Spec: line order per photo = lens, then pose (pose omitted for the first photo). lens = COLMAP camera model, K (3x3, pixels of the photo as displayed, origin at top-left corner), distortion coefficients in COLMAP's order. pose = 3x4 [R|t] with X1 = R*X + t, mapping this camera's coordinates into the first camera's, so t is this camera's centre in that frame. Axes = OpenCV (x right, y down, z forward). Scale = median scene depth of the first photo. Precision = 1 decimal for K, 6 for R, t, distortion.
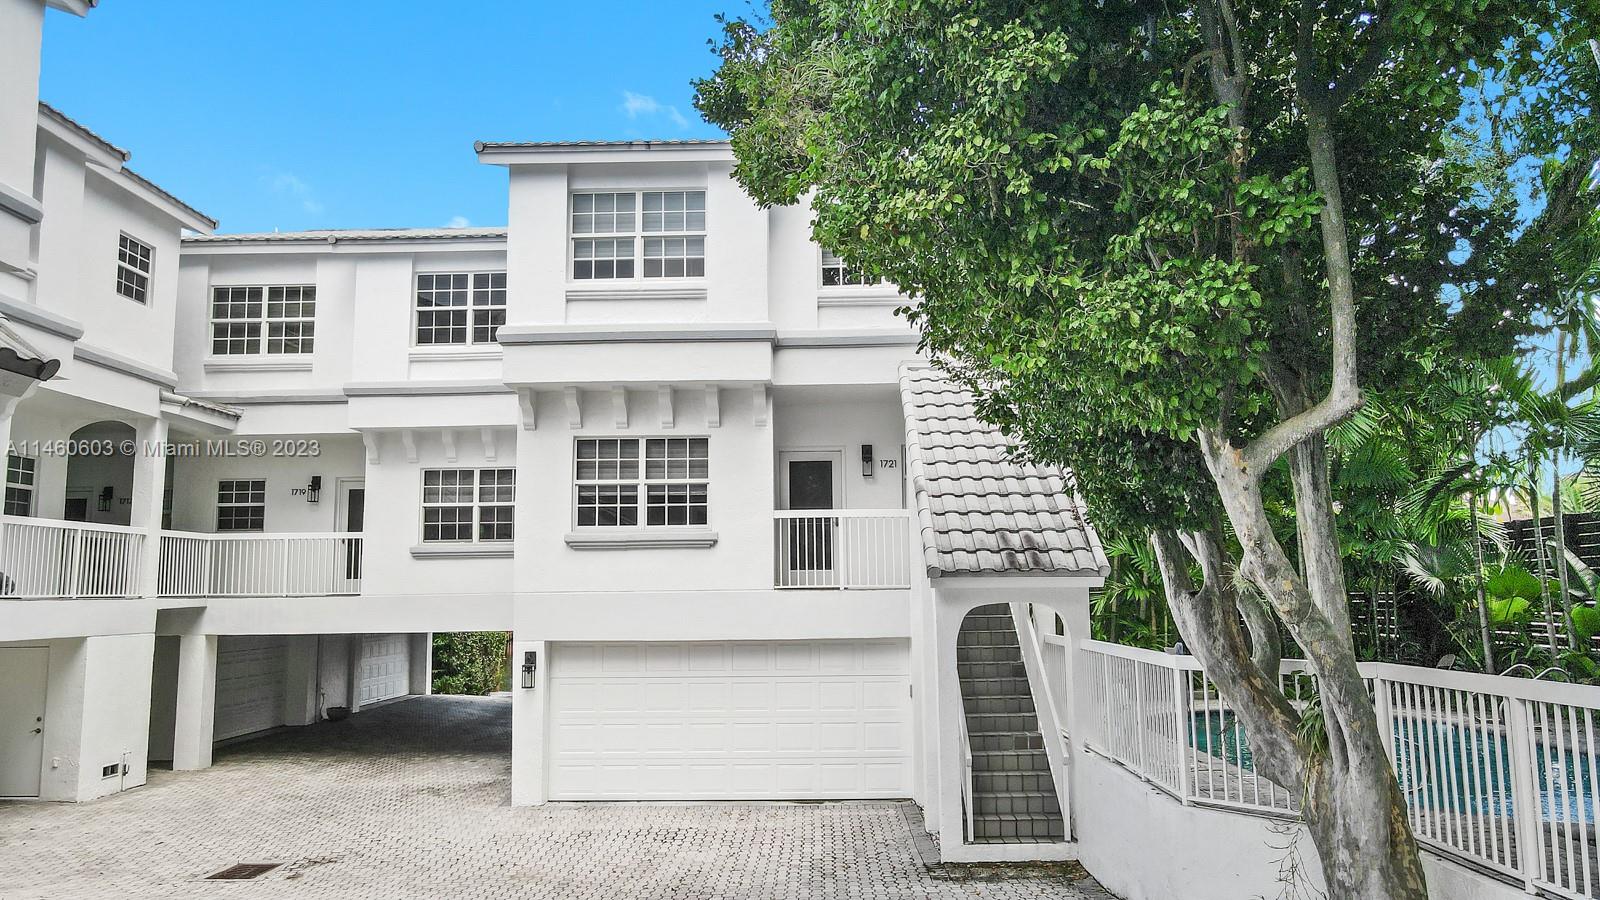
lens RADIAL K [[1195.2, 0, 800.0], [0, 1195.2, 450.0], [0, 0, 1]] dist [0.009571, -0.003638]
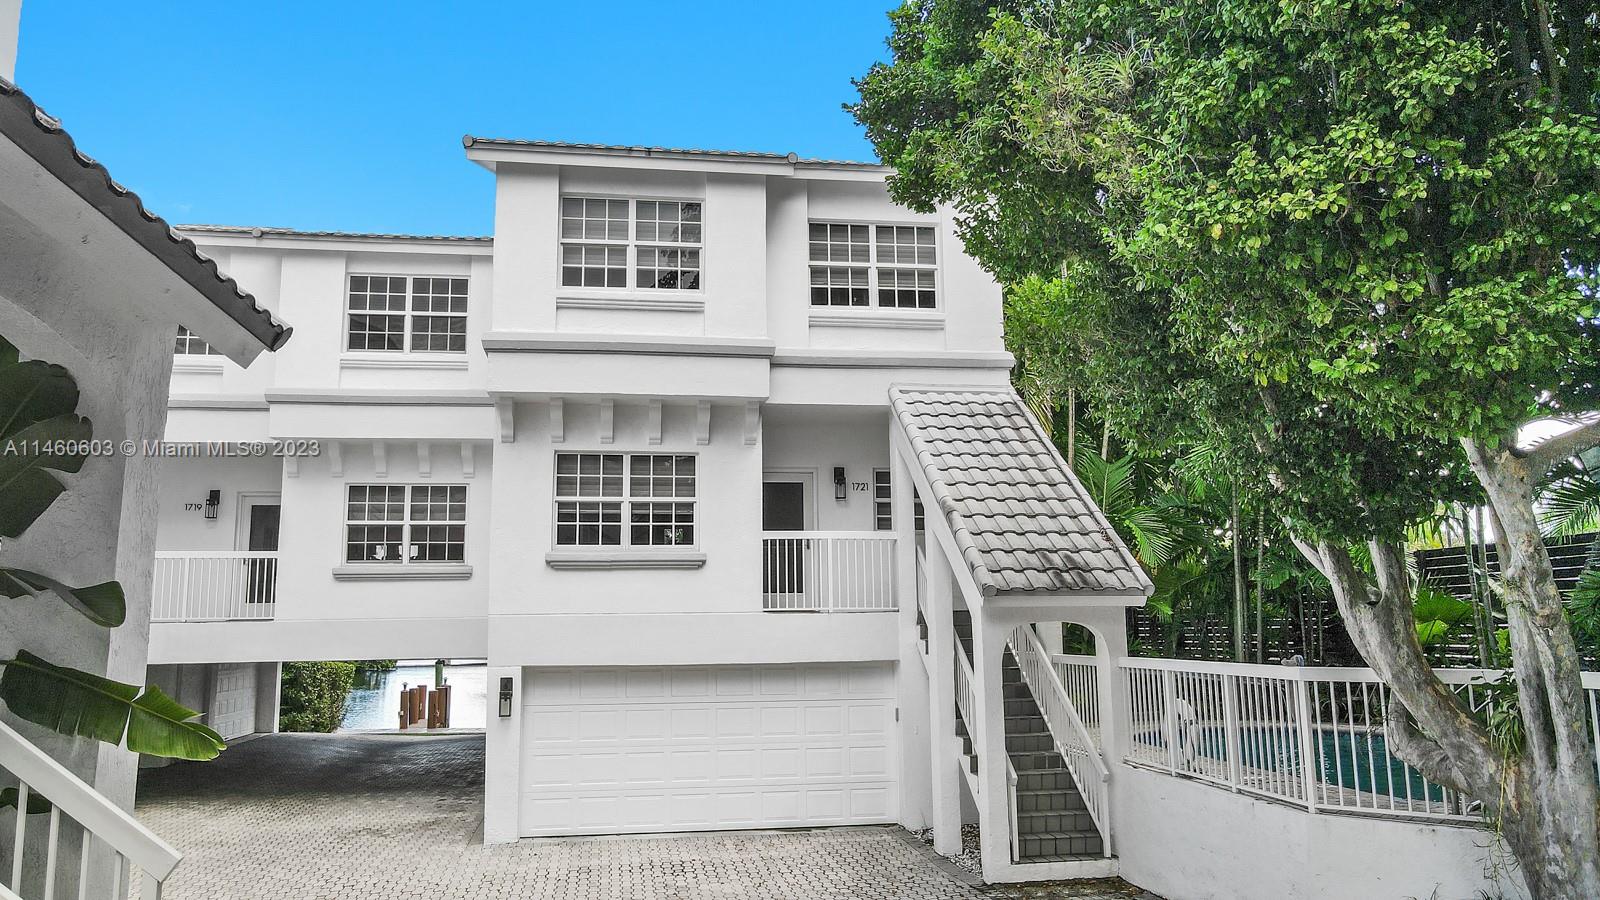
lens RADIAL K [[1195.2, 0, 800.0], [0, 1195.2, 450.0], [0, 0, 1]] dist [0.009571, -0.003638]
pose [[0.984567, 0.024858, 0.173231, -0.162857], [-0.019854, 0.999336, -0.030558, 0.013577], [-0.173875, 0.026647, 0.984407, 0.029108]]
